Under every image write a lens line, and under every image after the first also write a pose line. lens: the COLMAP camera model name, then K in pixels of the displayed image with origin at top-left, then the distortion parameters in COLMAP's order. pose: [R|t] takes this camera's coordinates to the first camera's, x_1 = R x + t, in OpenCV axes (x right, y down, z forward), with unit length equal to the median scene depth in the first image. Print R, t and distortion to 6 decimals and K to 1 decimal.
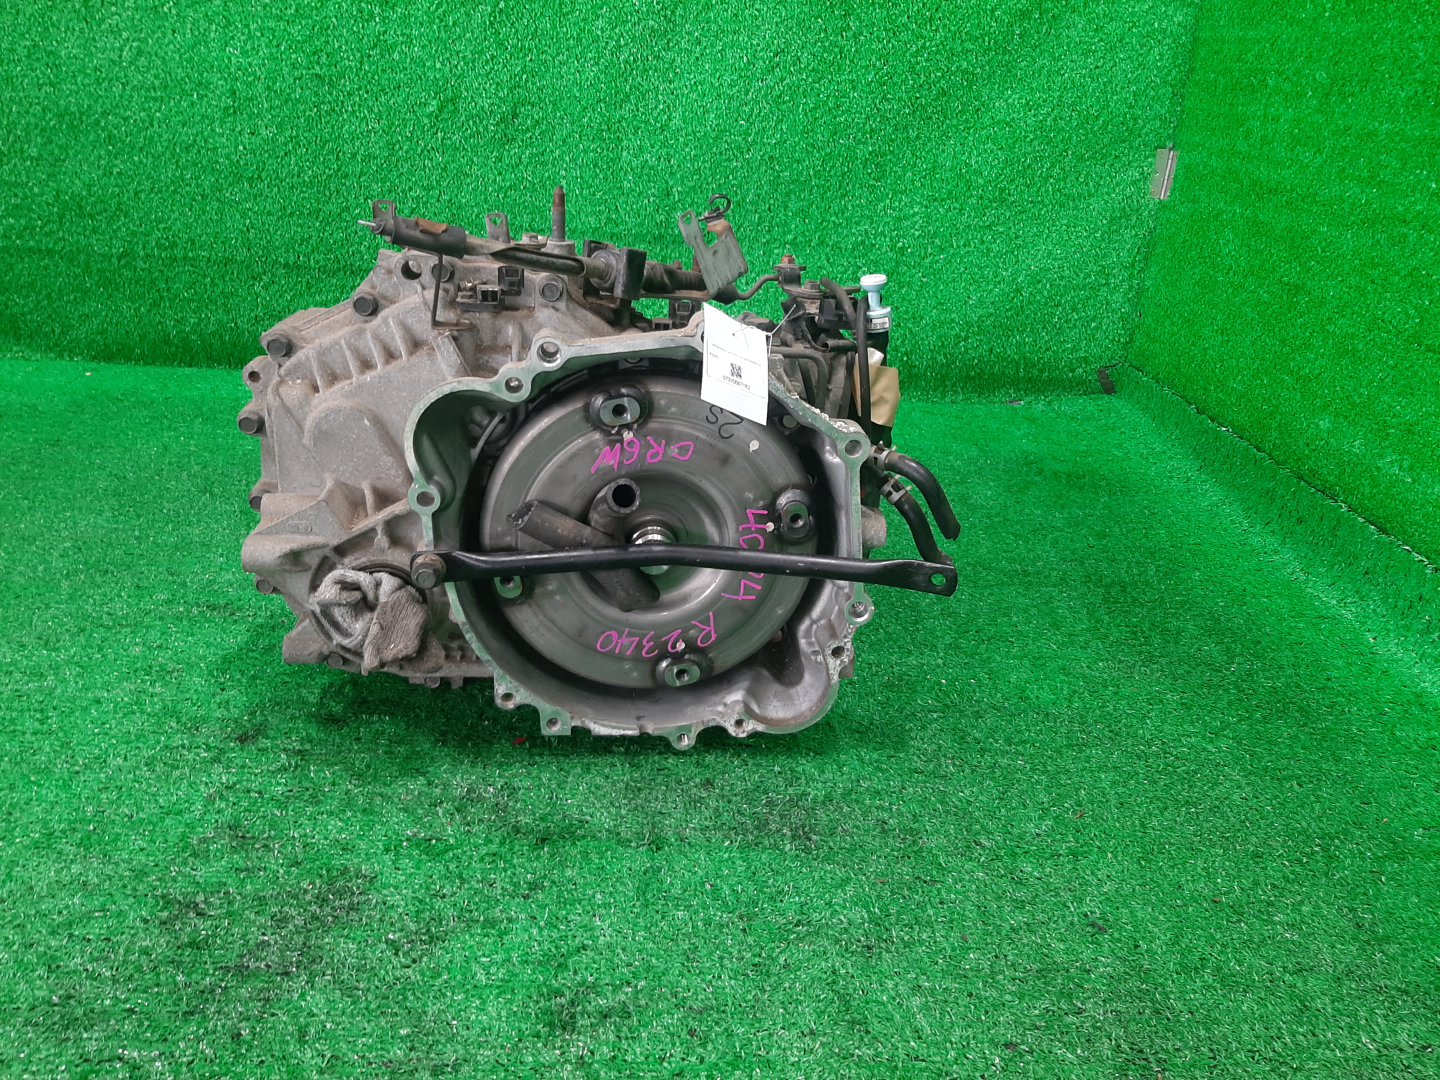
lens RADIAL K [[1134.9, 0, 738.9], [0, 1134.9, 547.1], [0, 0, 1]] dist [0.054212, -0.122371]
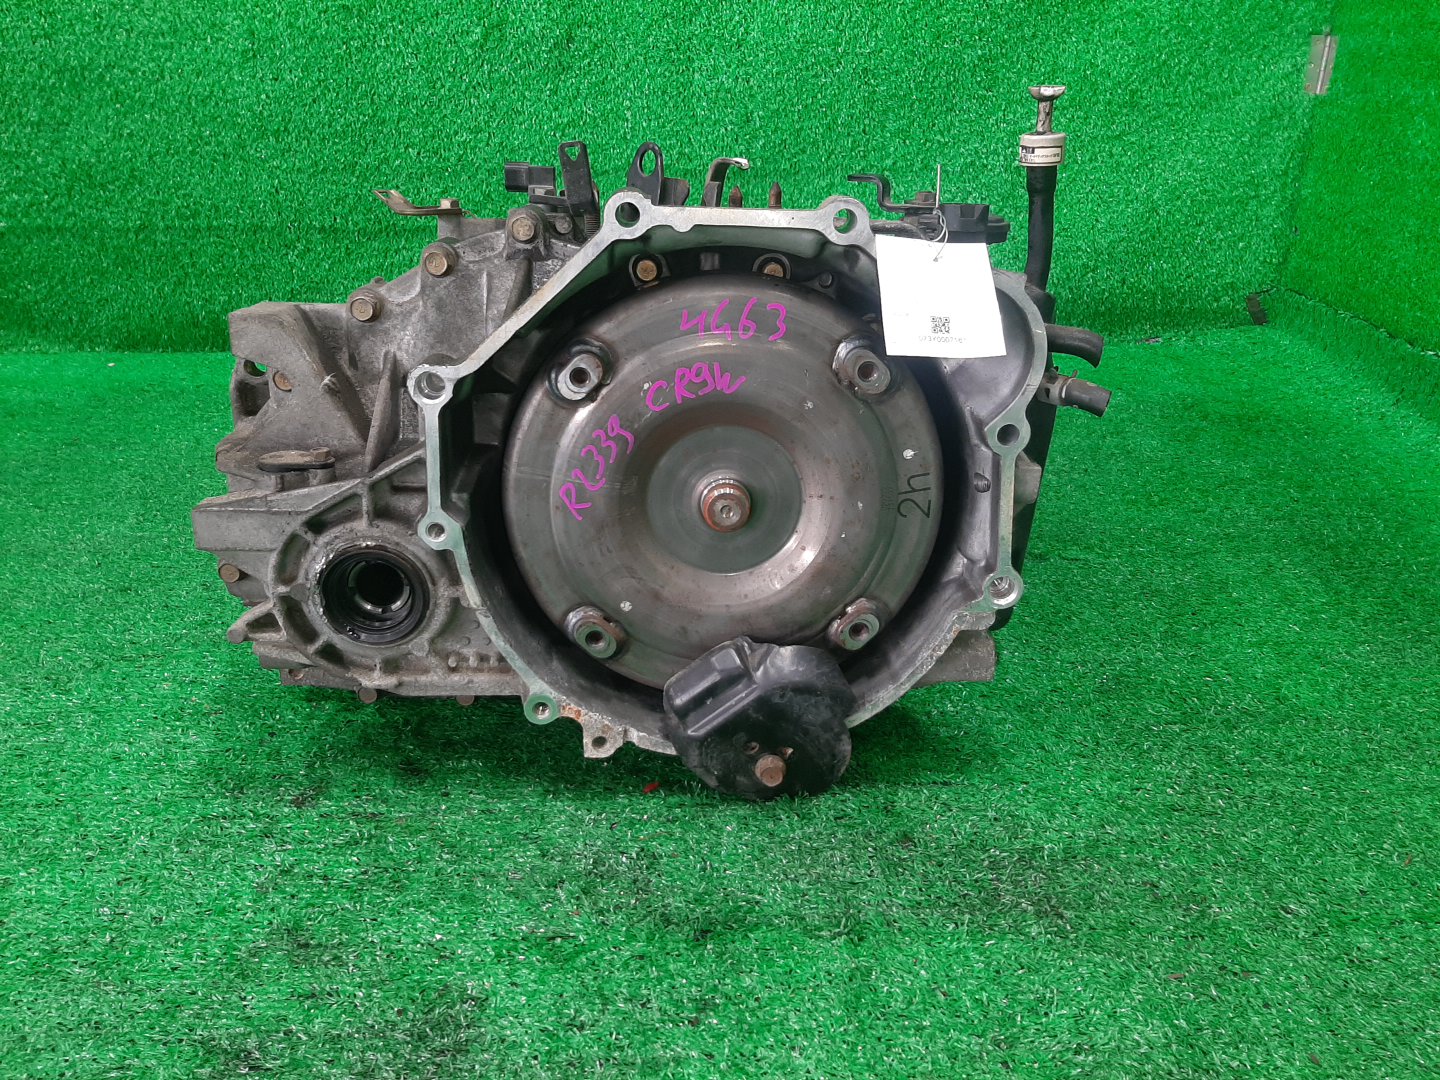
lens RADIAL K [[1134.9, 0, 738.9], [0, 1134.9, 547.1], [0, 0, 1]] dist [0.054212, -0.122371]
pose [[0.997948, -0.048692, -0.041570, -0.054599], [0.049616, 0.998537, 0.021497, -0.004056], [0.040463, -0.023515, 0.998904, 0.137224]]
